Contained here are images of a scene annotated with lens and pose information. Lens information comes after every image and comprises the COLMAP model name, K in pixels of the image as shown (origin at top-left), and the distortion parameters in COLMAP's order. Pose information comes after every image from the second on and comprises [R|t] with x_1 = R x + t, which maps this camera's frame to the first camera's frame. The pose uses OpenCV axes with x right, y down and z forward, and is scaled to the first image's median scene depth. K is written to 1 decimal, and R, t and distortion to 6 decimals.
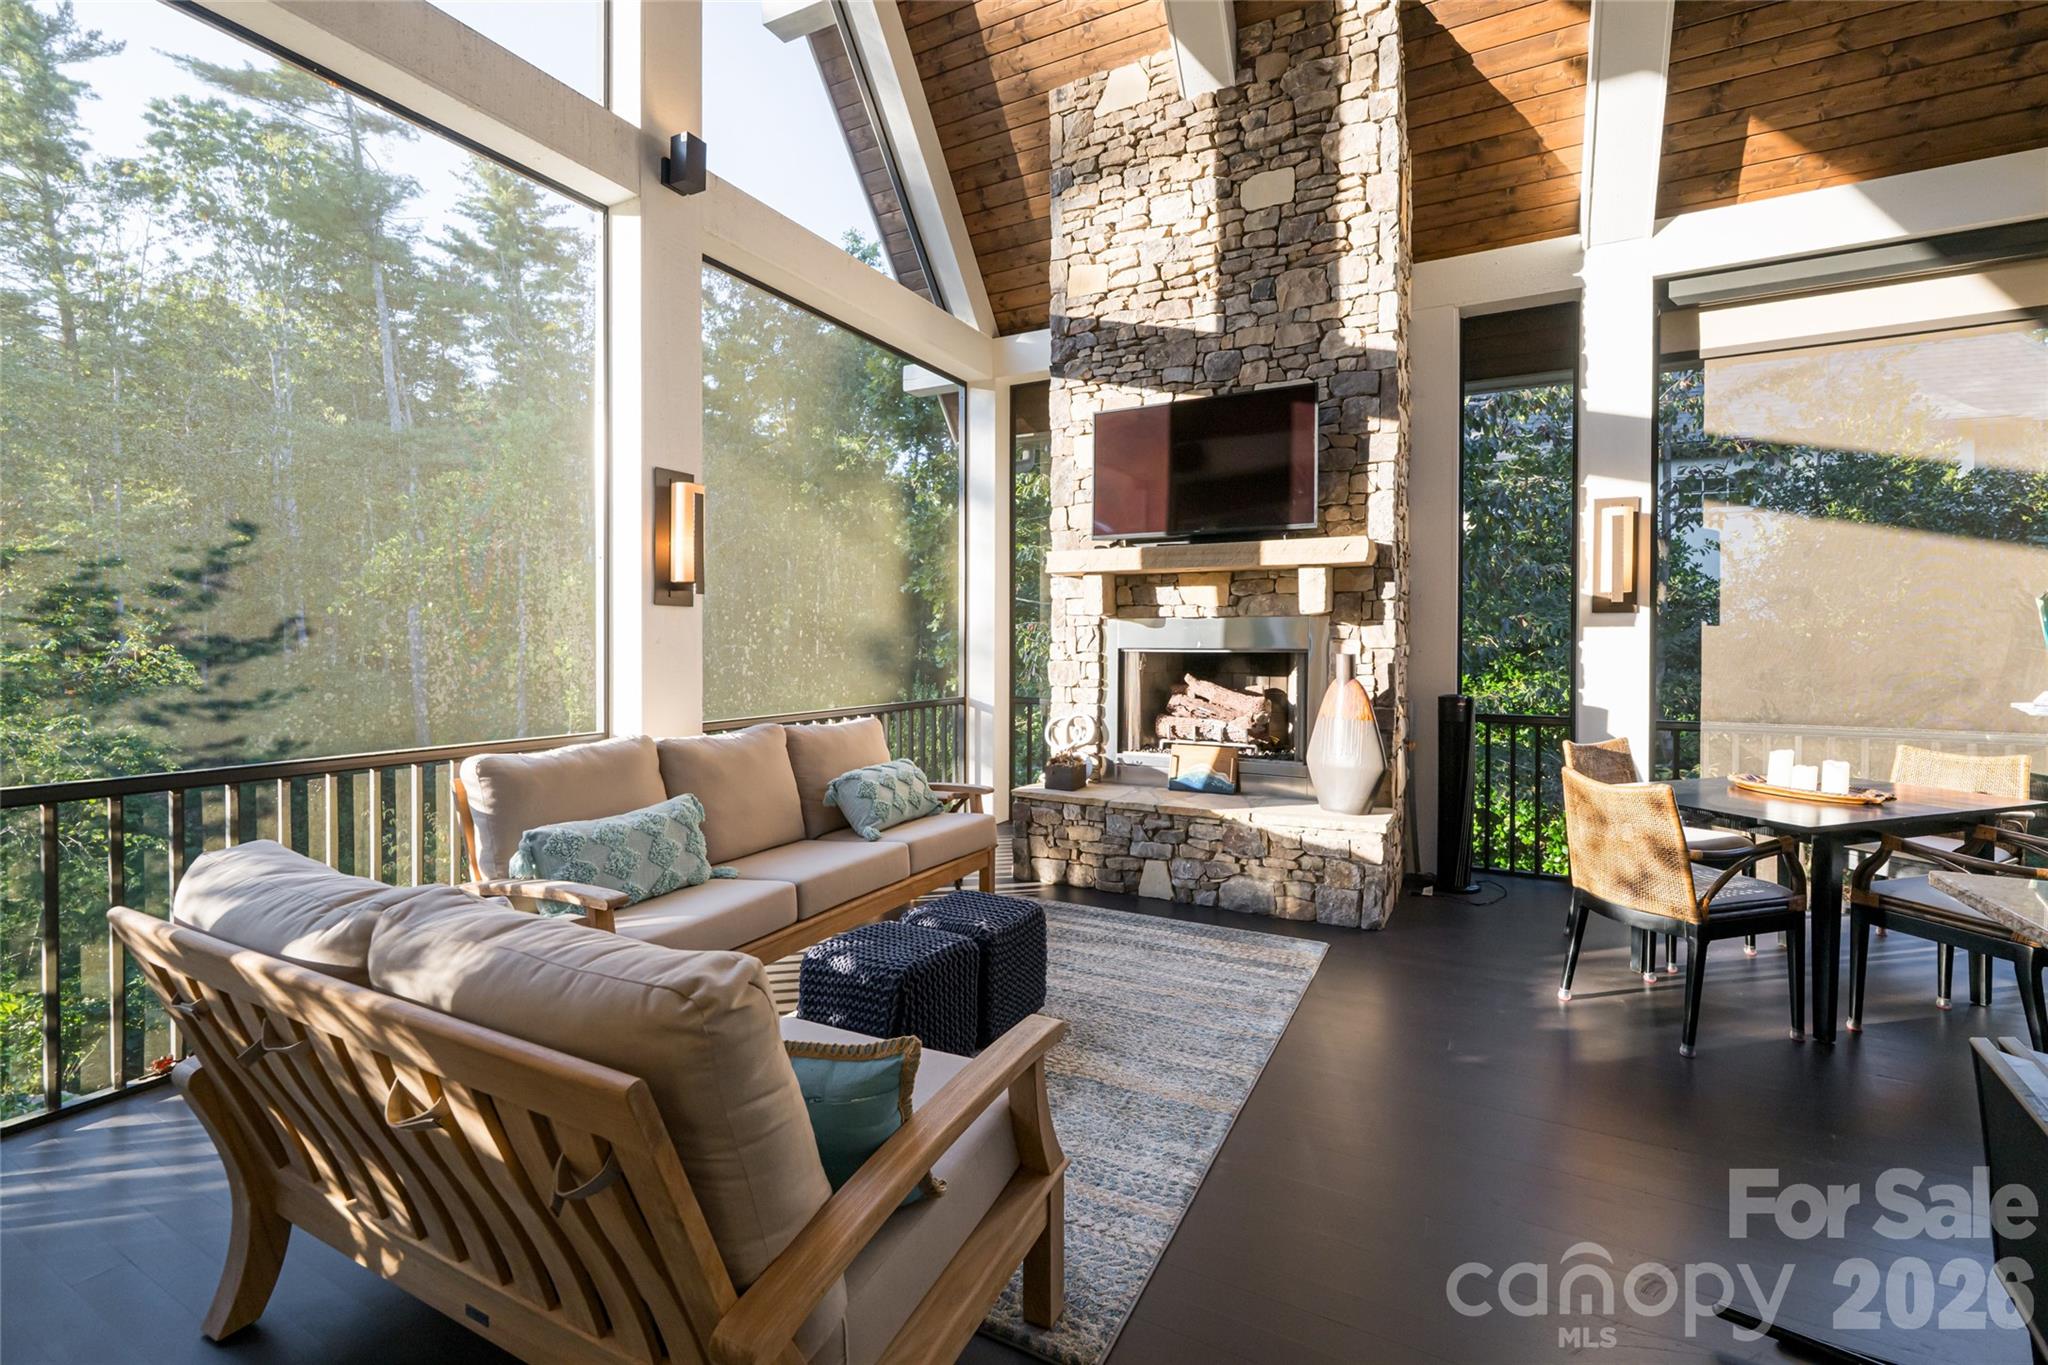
lens RADIAL K [[876.9, 0, 1024.0], [0, 876.9, 682.5], [0, 0, 1]] dist [0.003495, 0.001187]
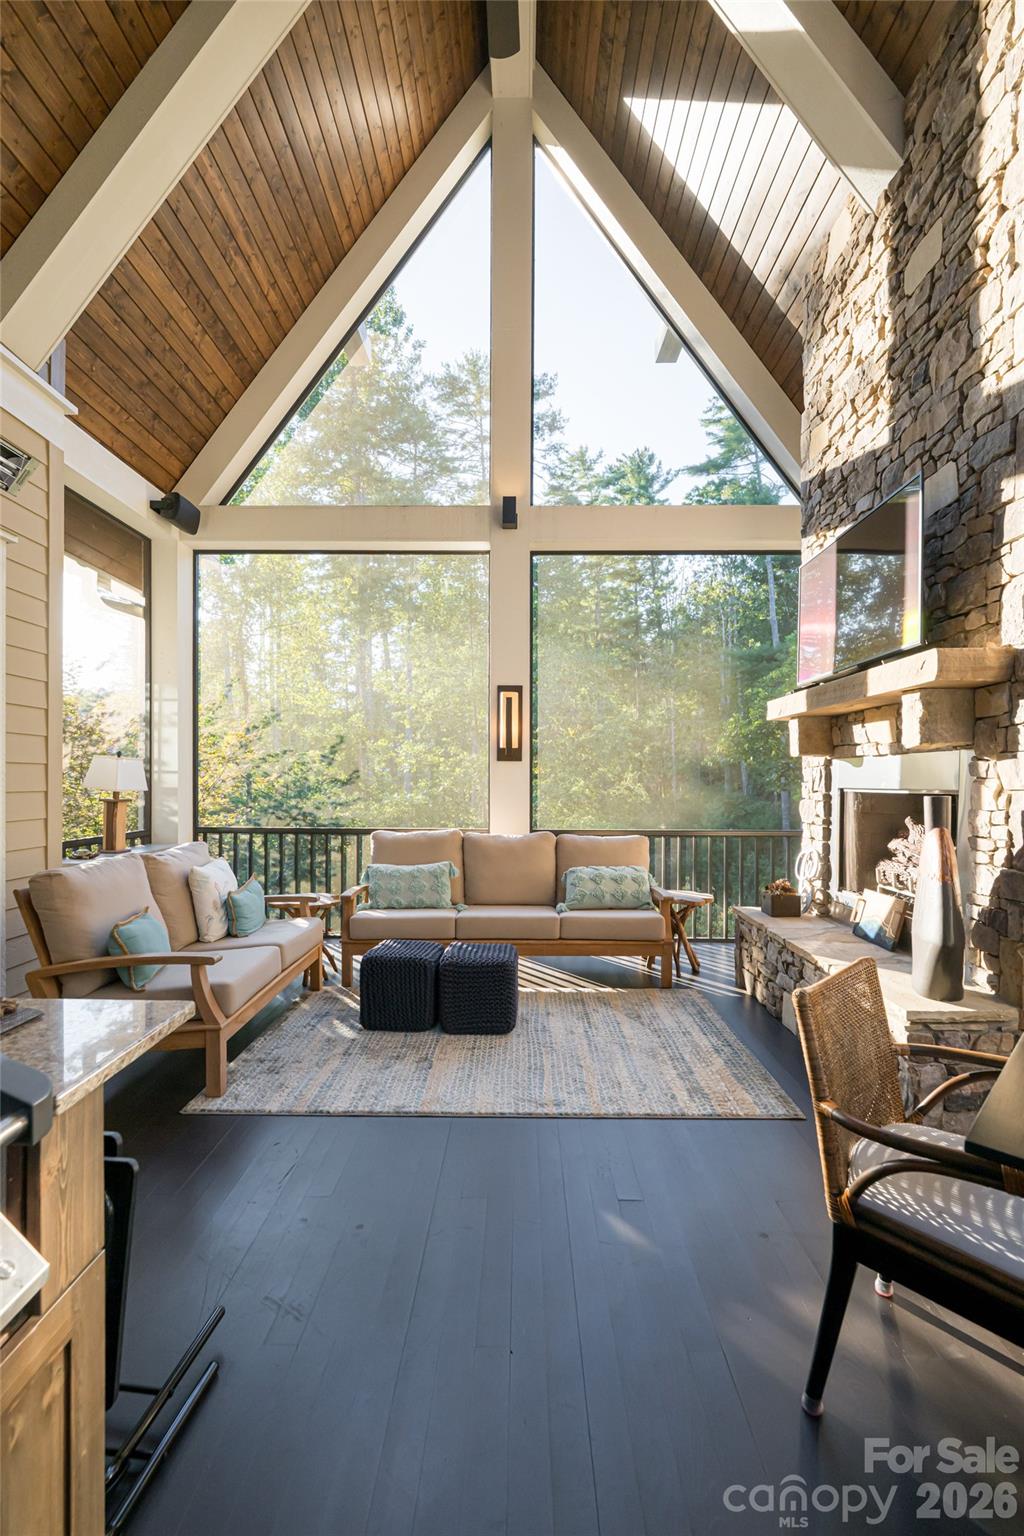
lens RADIAL K [[679.6, 0, 537.5], [0, 679.6, 808.1], [0, 0, 1]] dist [0.006990, -0.000325]
pose [[0.433833, 0.034214, -0.900344, 0.743688], [-0.041682, 0.998971, 0.017878, -0.017089], [0.900029, 0.029772, 0.434812, 0.383877]]
